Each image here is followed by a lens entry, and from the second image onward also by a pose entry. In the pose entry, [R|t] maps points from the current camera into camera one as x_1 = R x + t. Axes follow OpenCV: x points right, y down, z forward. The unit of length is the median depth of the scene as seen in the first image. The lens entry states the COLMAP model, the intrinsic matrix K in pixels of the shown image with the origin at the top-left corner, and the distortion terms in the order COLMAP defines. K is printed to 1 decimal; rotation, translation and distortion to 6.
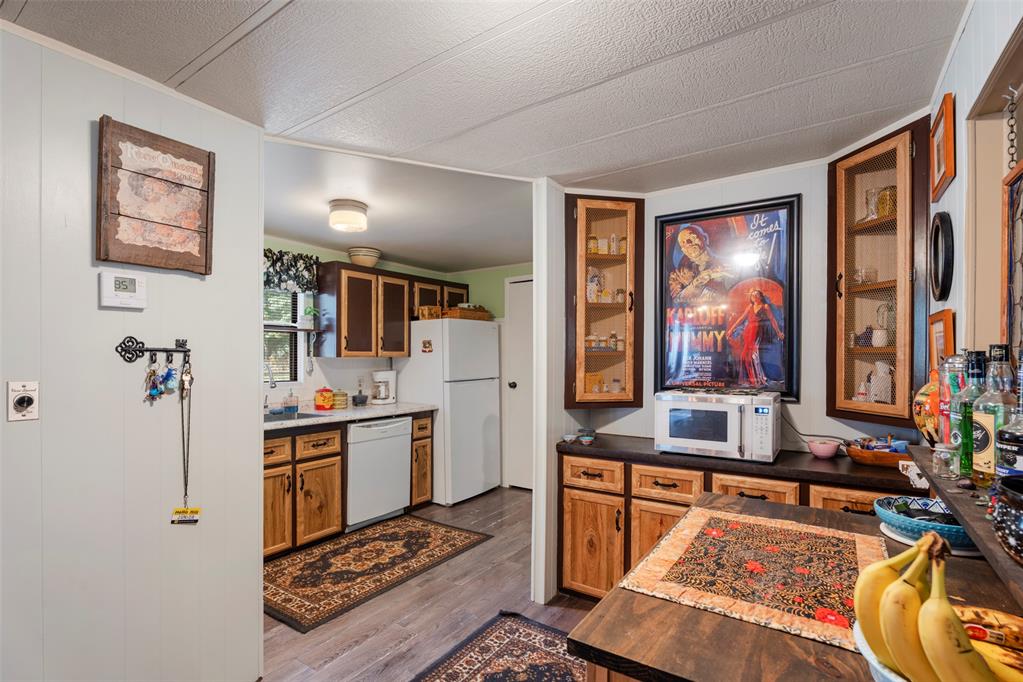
lens RADIAL K [[467.9, 0, 515.6], [0, 467.9, 360.6], [0, 0, 1]] dist [-0.008336, -0.000270]
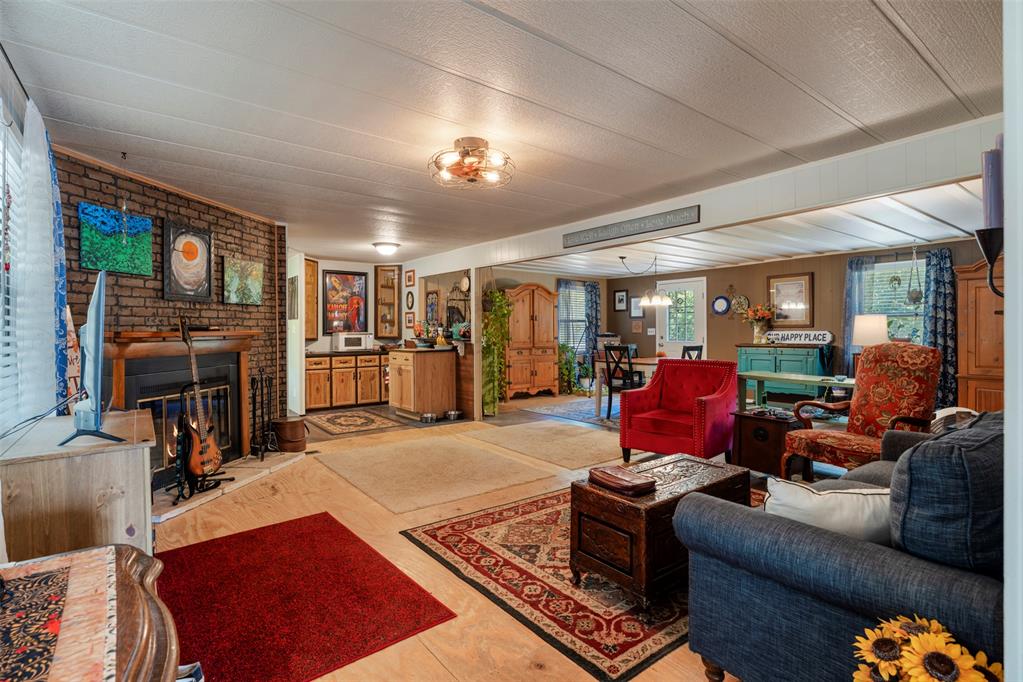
lens RADIAL K [[492.2, 0, 514.2], [0, 492.2, 332.8], [0, 0, 1]] dist [-0.018351, 0.000002]
pose [[0.322116, -0.006439, 0.946678, -2.676966], [0.016450, 0.999864, 0.001204, 0.094649], [-0.946557, 0.015185, 0.322178, -1.255057]]
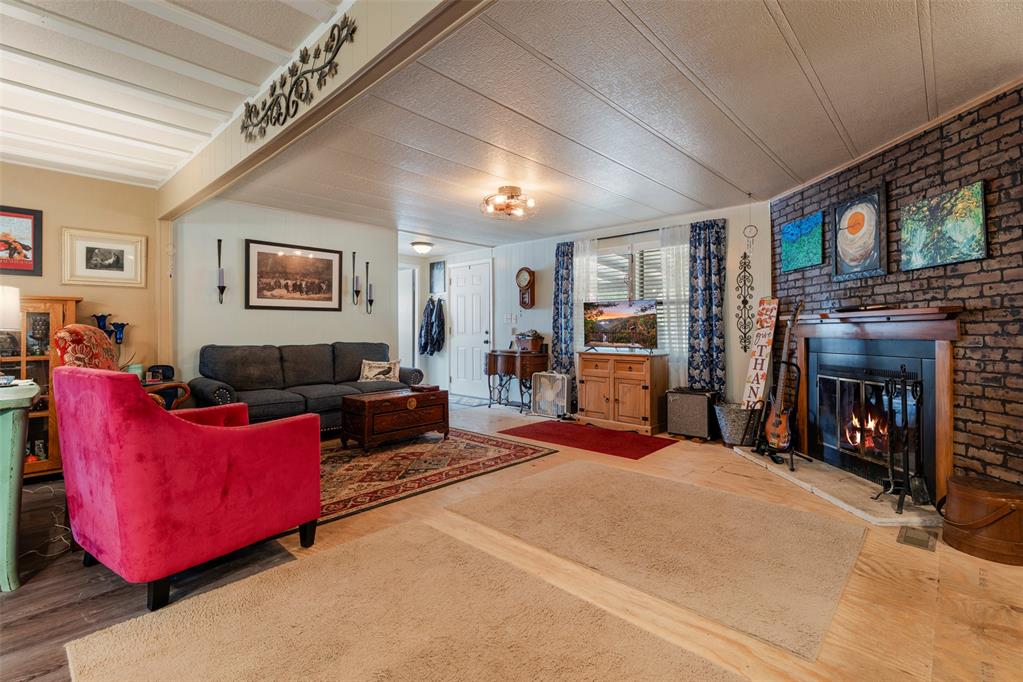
lens RADIAL K [[467.9, 0, 511.7], [0, 467.9, 327.5], [0, 0, 1]] dist [-0.008336, -0.000270]
pose [[-0.159445, -0.009373, -0.987162, 0.493483], [-0.012821, 0.999890, -0.007423, 0.150664], [0.987124, 0.011473, -0.159547, -0.383110]]
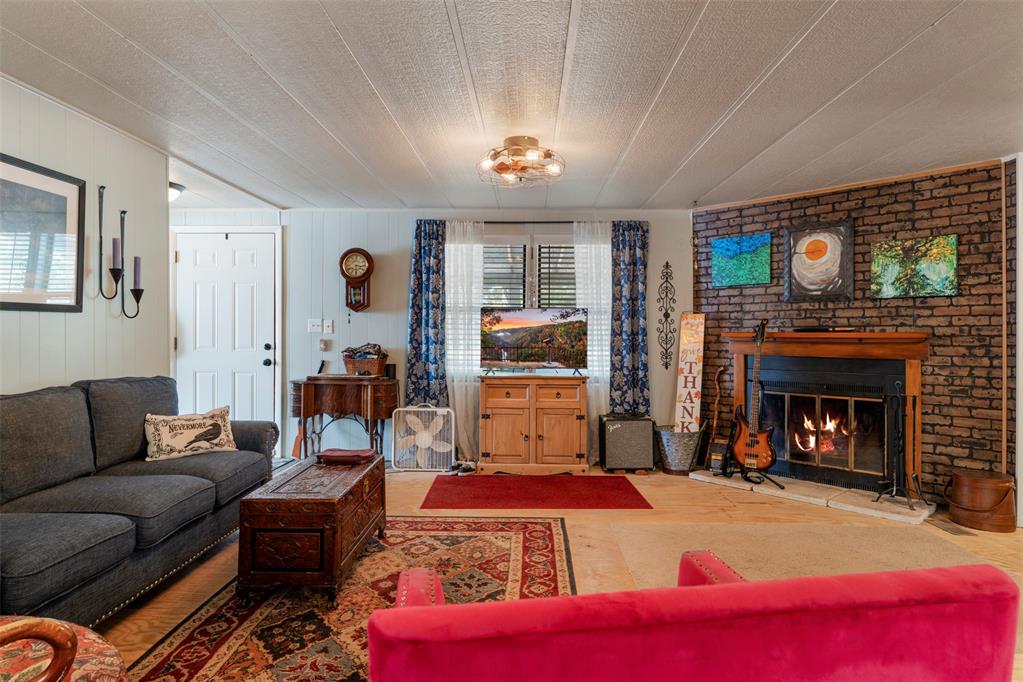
lens RADIAL K [[586.1, 0, 520.8], [0, 586.1, 334.6], [0, 0, 1]] dist [-0.016042, 0.004136]
pose [[0.545753, 0.005839, -0.837926, -0.060032], [-0.013798, 0.999903, -0.002019, 0.098610], [0.837833, 0.012664, 0.545780, -1.584436]]
